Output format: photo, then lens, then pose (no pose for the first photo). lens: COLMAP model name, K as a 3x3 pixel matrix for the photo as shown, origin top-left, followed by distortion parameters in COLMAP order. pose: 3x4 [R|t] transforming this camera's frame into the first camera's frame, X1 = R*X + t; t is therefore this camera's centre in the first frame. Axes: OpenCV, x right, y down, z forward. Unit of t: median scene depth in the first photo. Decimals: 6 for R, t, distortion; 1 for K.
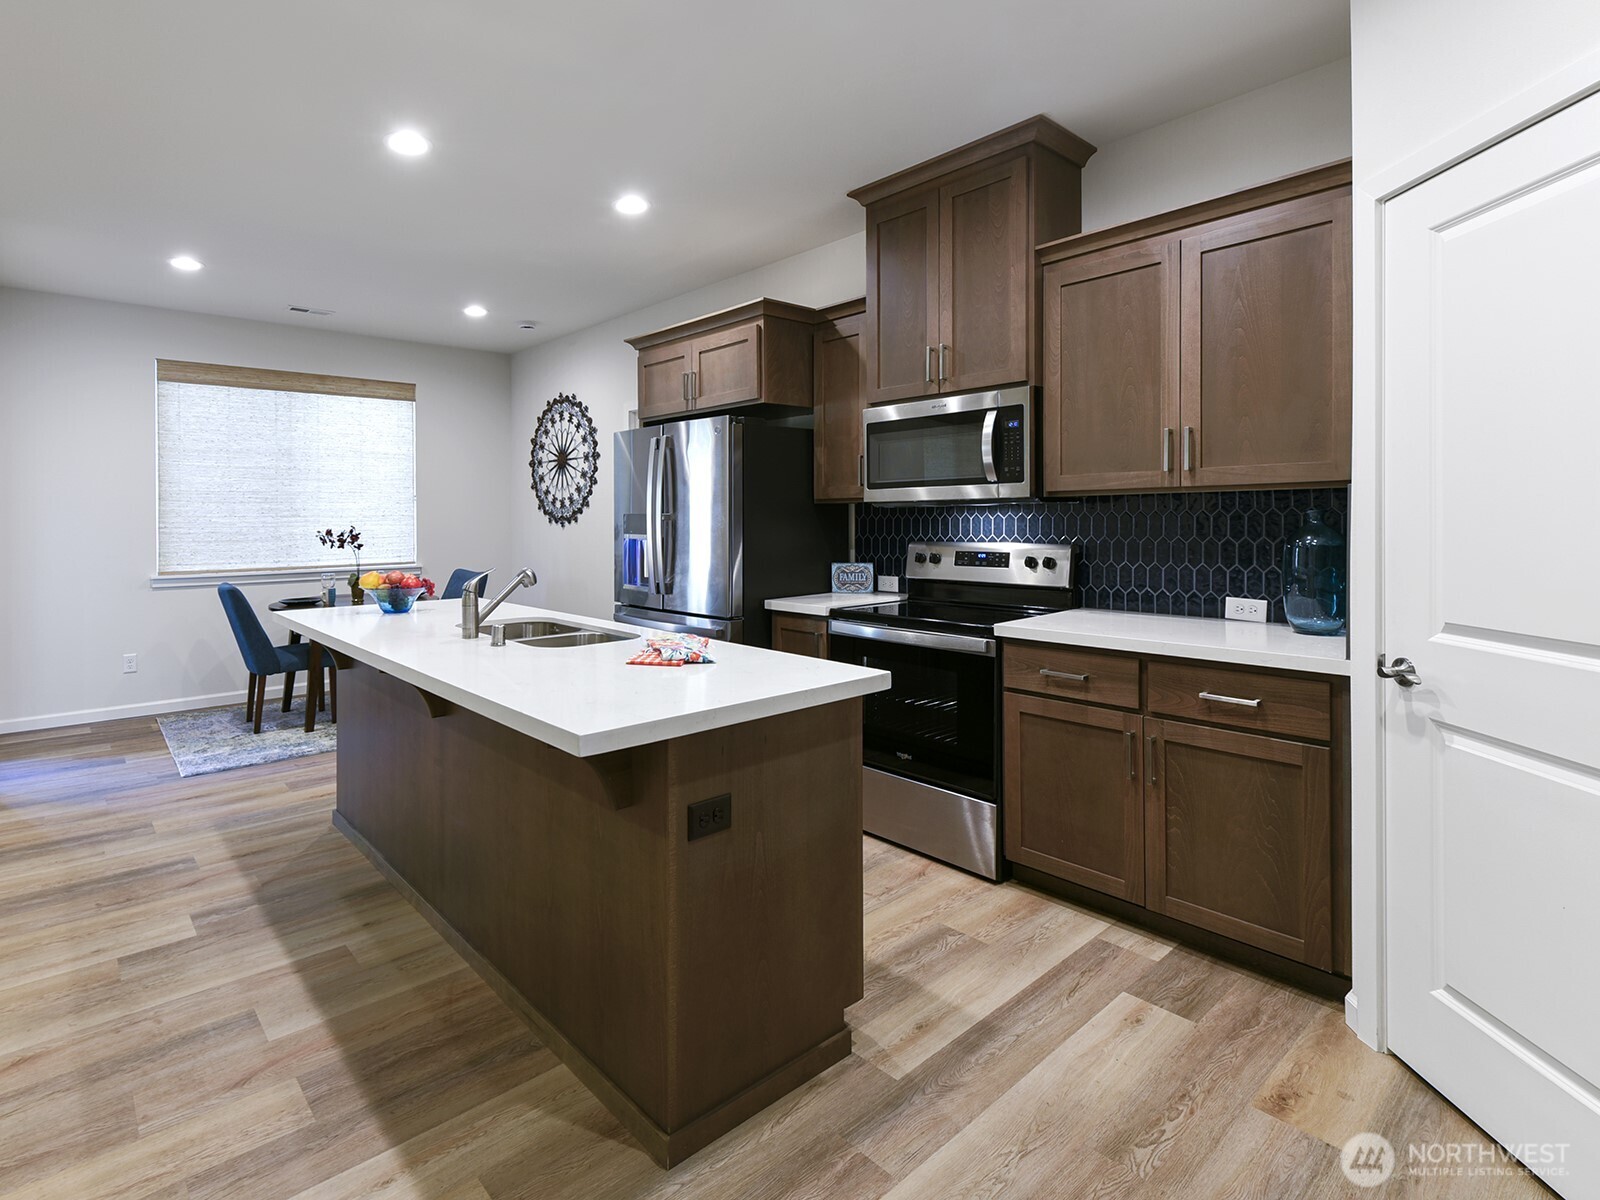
lens RADIAL K [[799.0, 0, 699.7], [0, 799.0, 516.7], [0, 0, 1]] dist [0.009415, -0.003644]
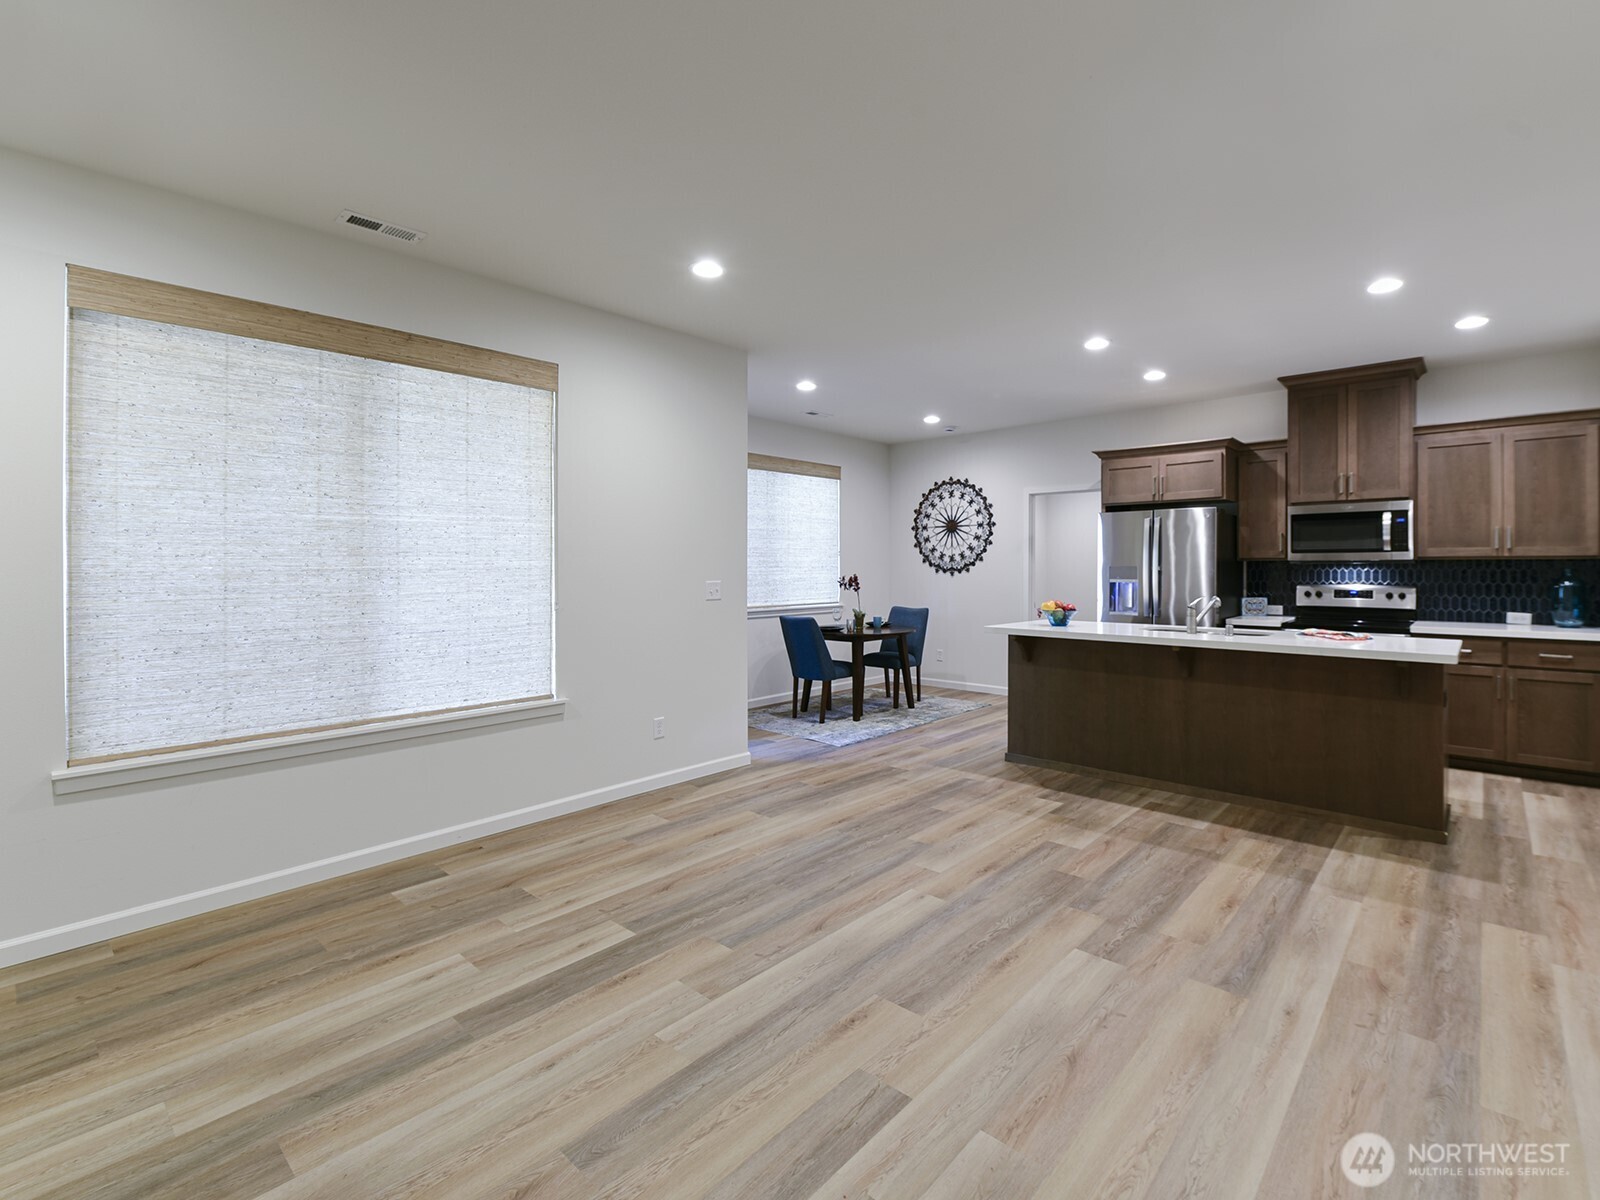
lens RADIAL K [[718.2, 0, 905.7], [0, 718.2, 567.3], [0, 0, 1]] dist [-0.003824, 0.001466]
pose [[0.980084, 0.007684, 0.198436, -0.799764], [-0.007203, 0.999969, -0.003144, 0.005206], [-0.198454, 0.001652, 0.980109, -0.298904]]
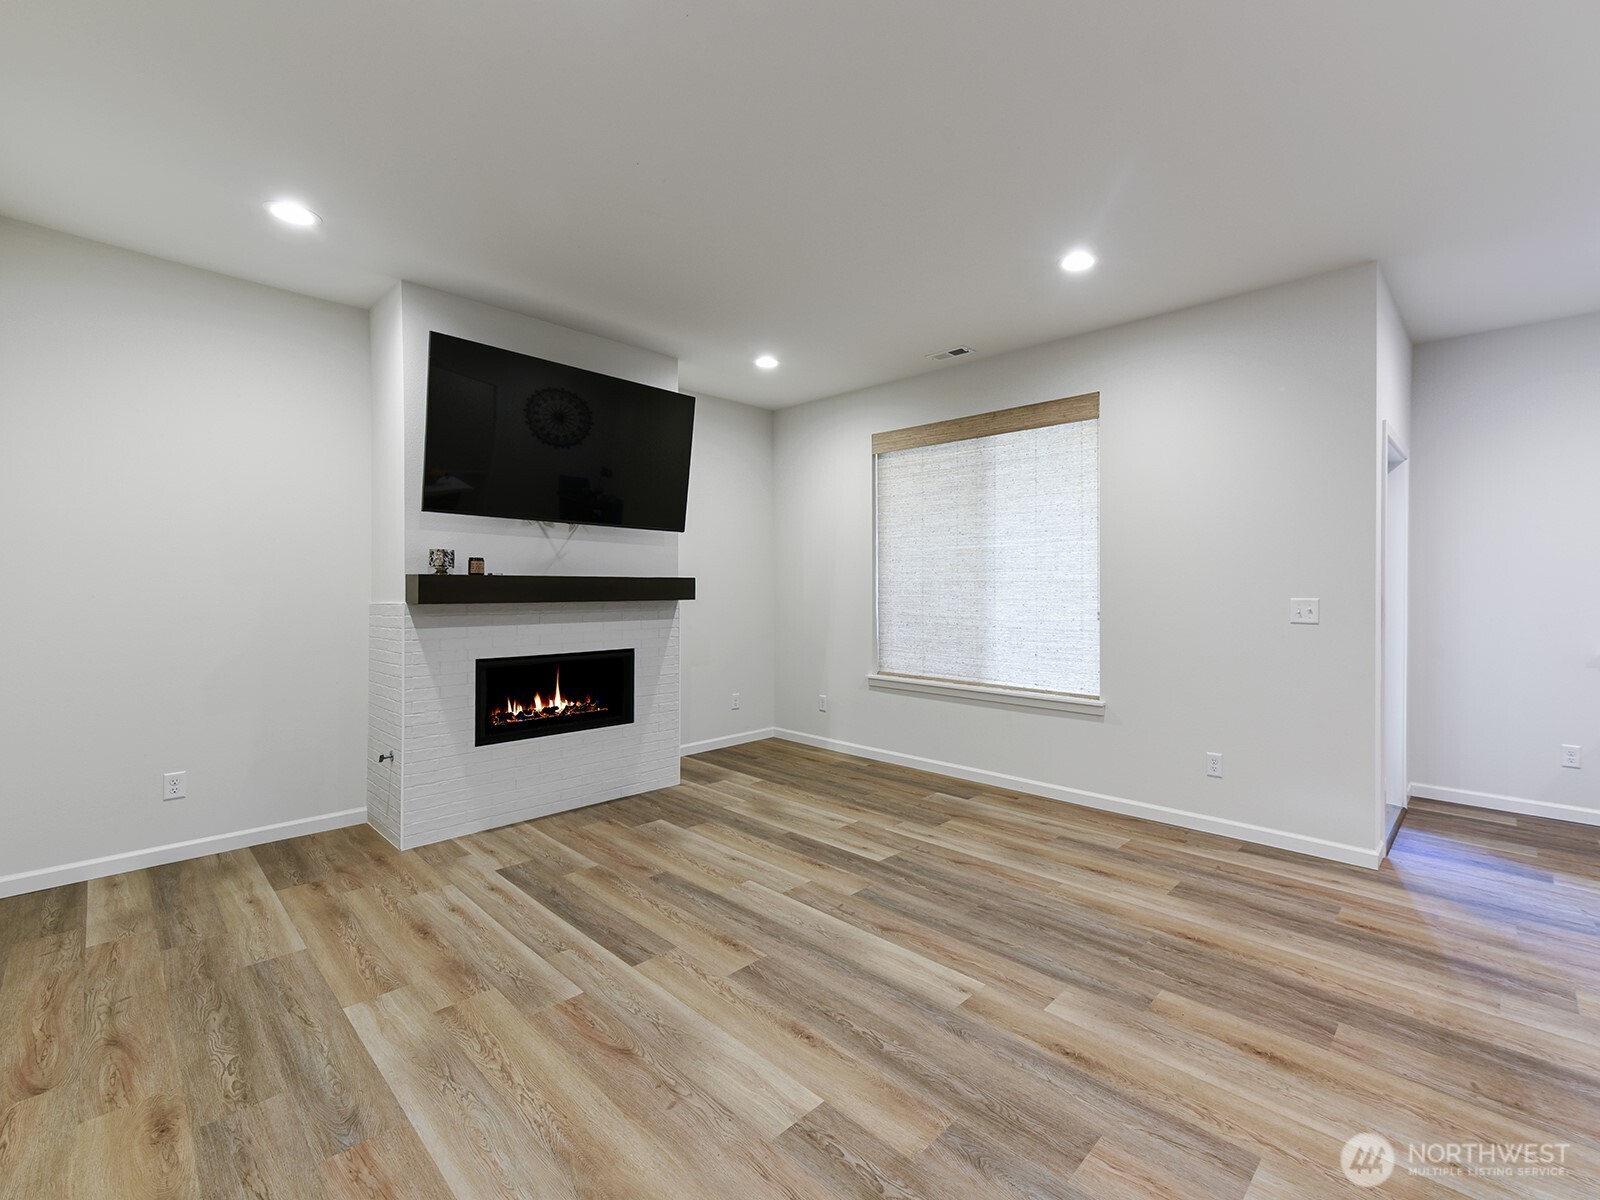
lens RADIAL K [[718.2, 0, 854.7], [0, 718.2, 595.1], [0, 0, 1]] dist [-0.003824, 0.001466]
pose [[0.139052, 0.029493, -0.989846, -0.114923], [-0.006777, 0.999561, 0.028831, 0.000096], [0.990262, 0.002699, 0.139191, 0.216558]]
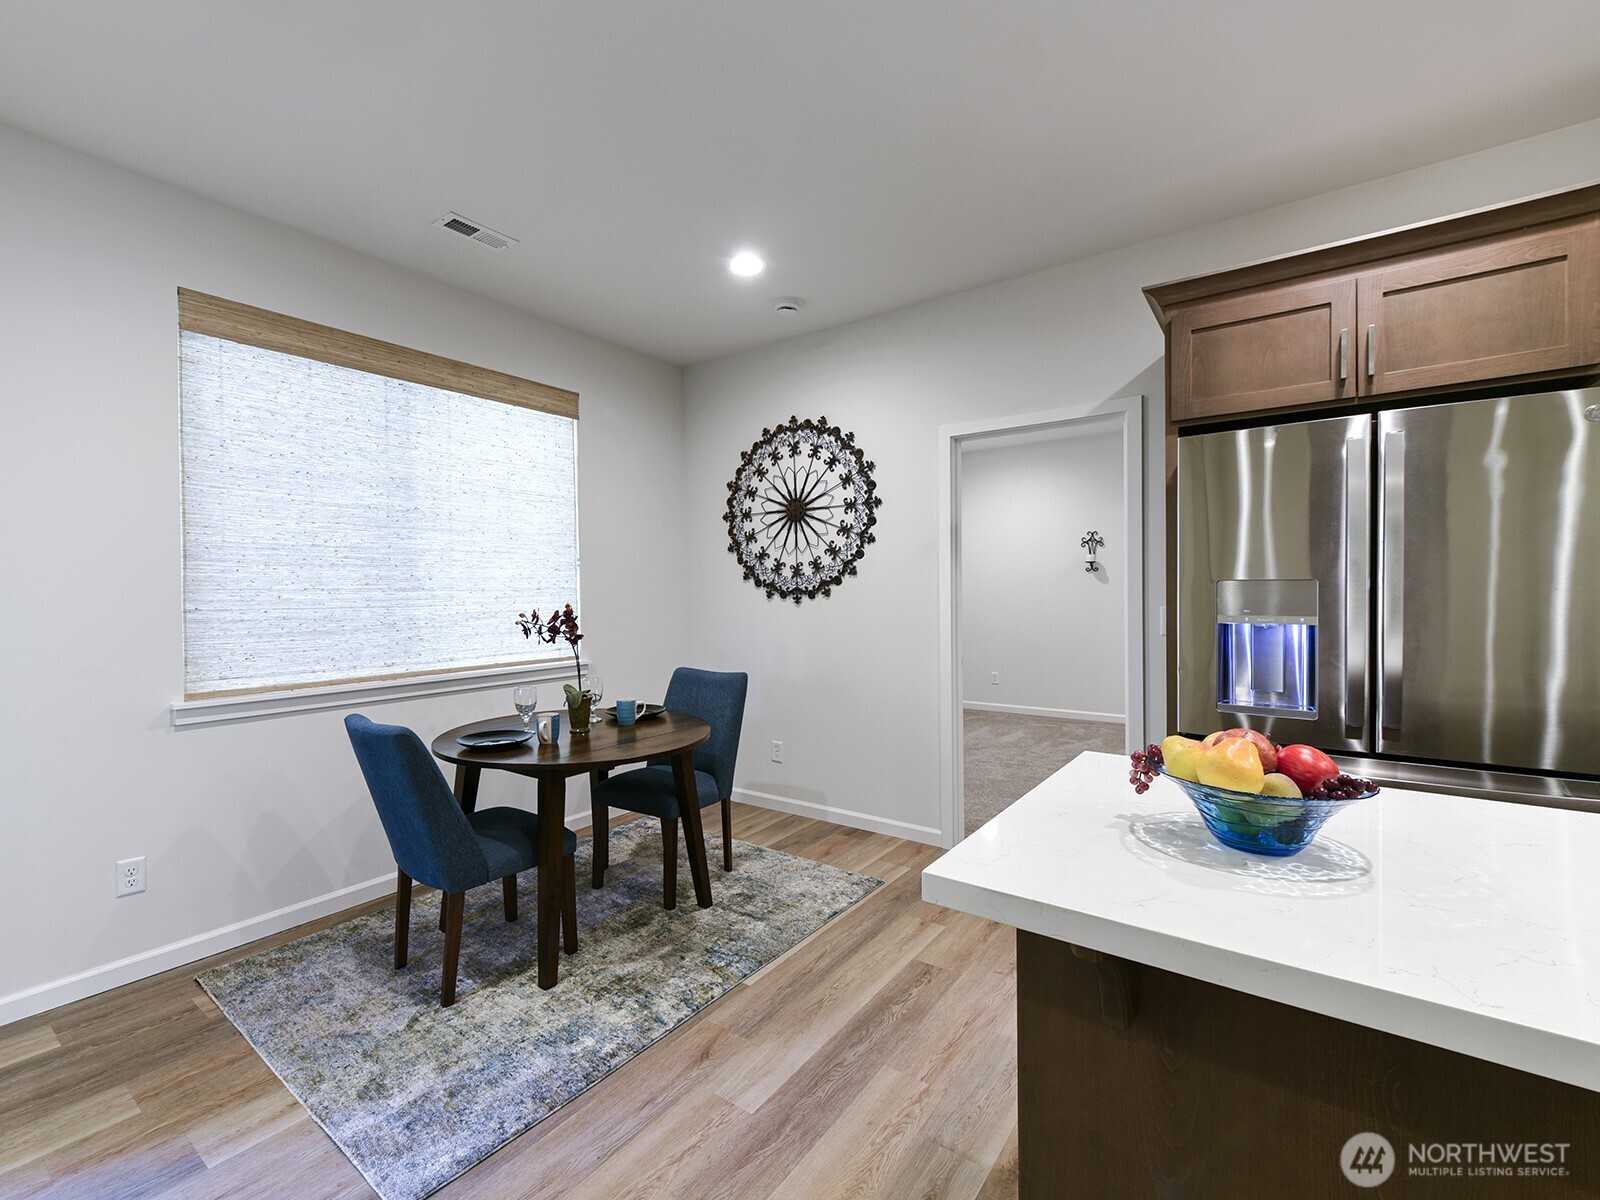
lens RADIAL K [[718.2, 0, 787.1], [0, 718.2, 603.2], [0, 0, 1]] dist [-0.003824, 0.001466]
pose [[0.972162, -0.007550, 0.234188, -0.540179], [0.003783, 0.999856, 0.016529, 0.003241], [-0.234279, -0.015183, 0.972051, 0.605716]]
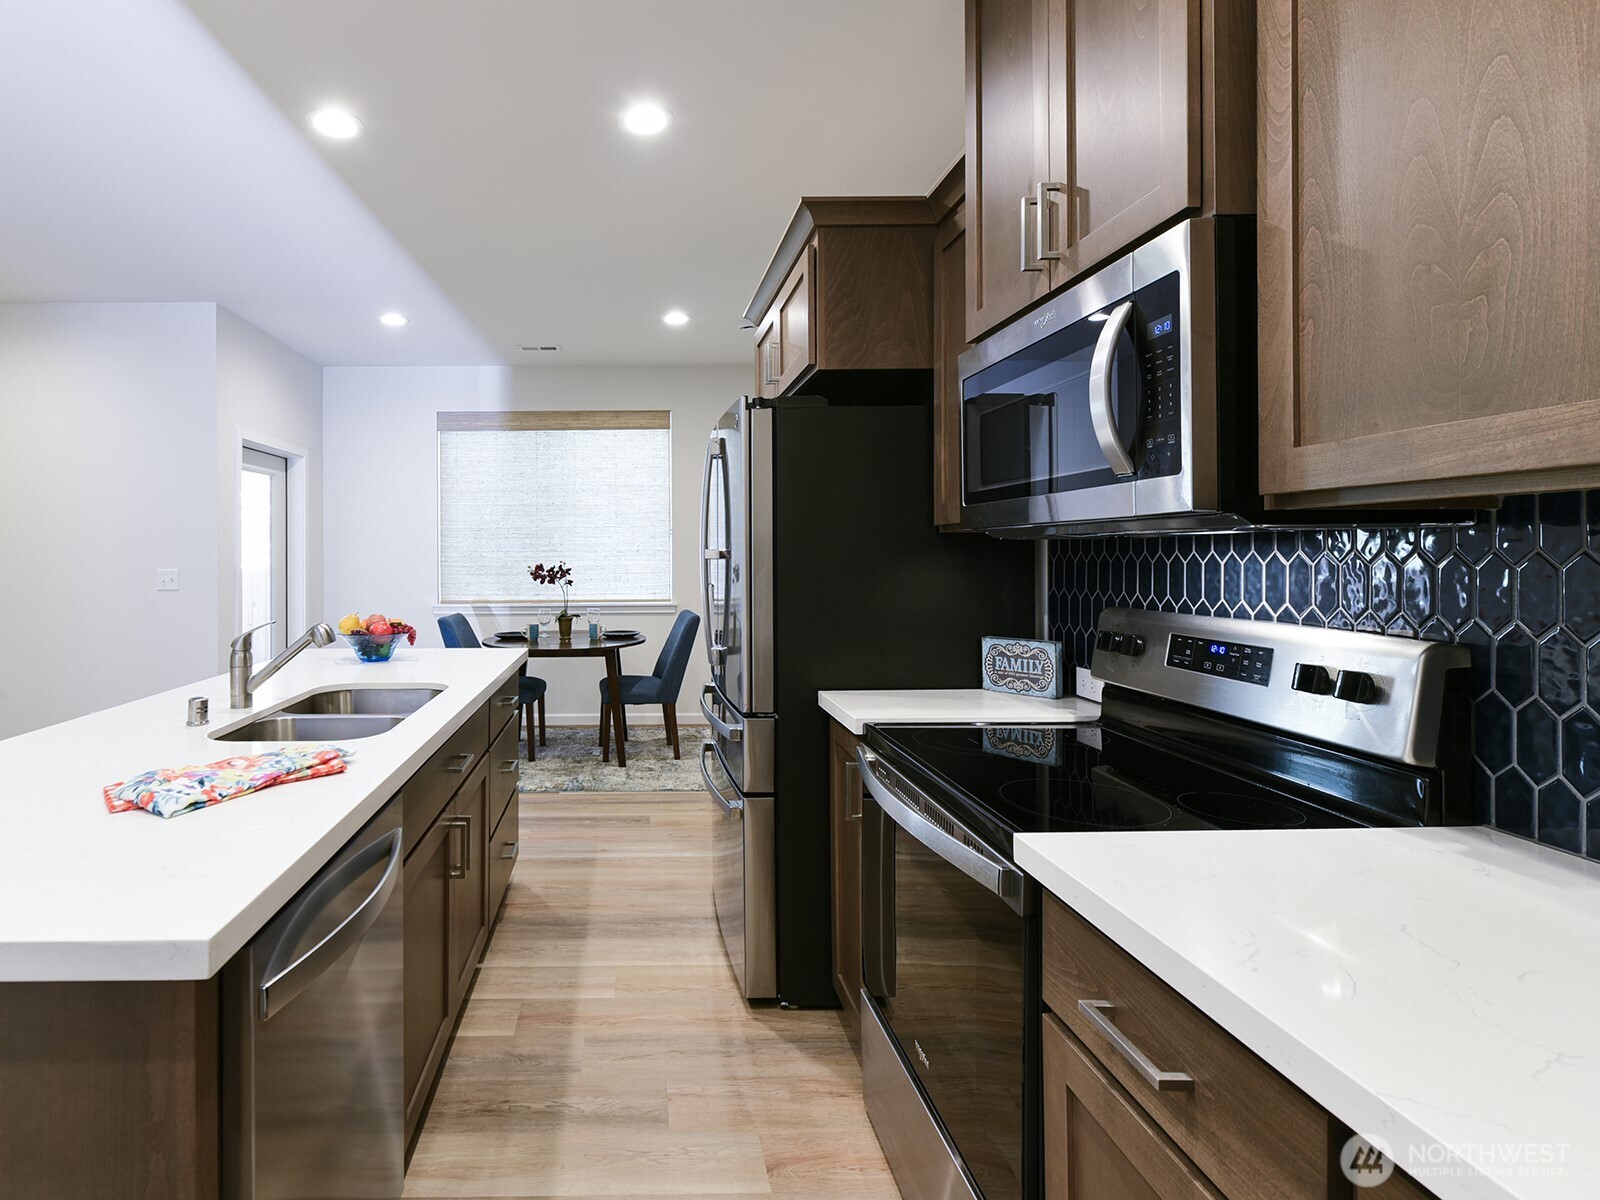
lens RADIAL K [[799.0, 0, 627.8], [0, 799.0, 553.3], [0, 0, 1]] dist [0.009415, -0.003644]
pose [[0.772801, 0.004080, -0.634636, 0.332910], [-0.000803, 0.999985, 0.005451, -0.004836], [0.634648, -0.003703, 0.772792, 0.400475]]
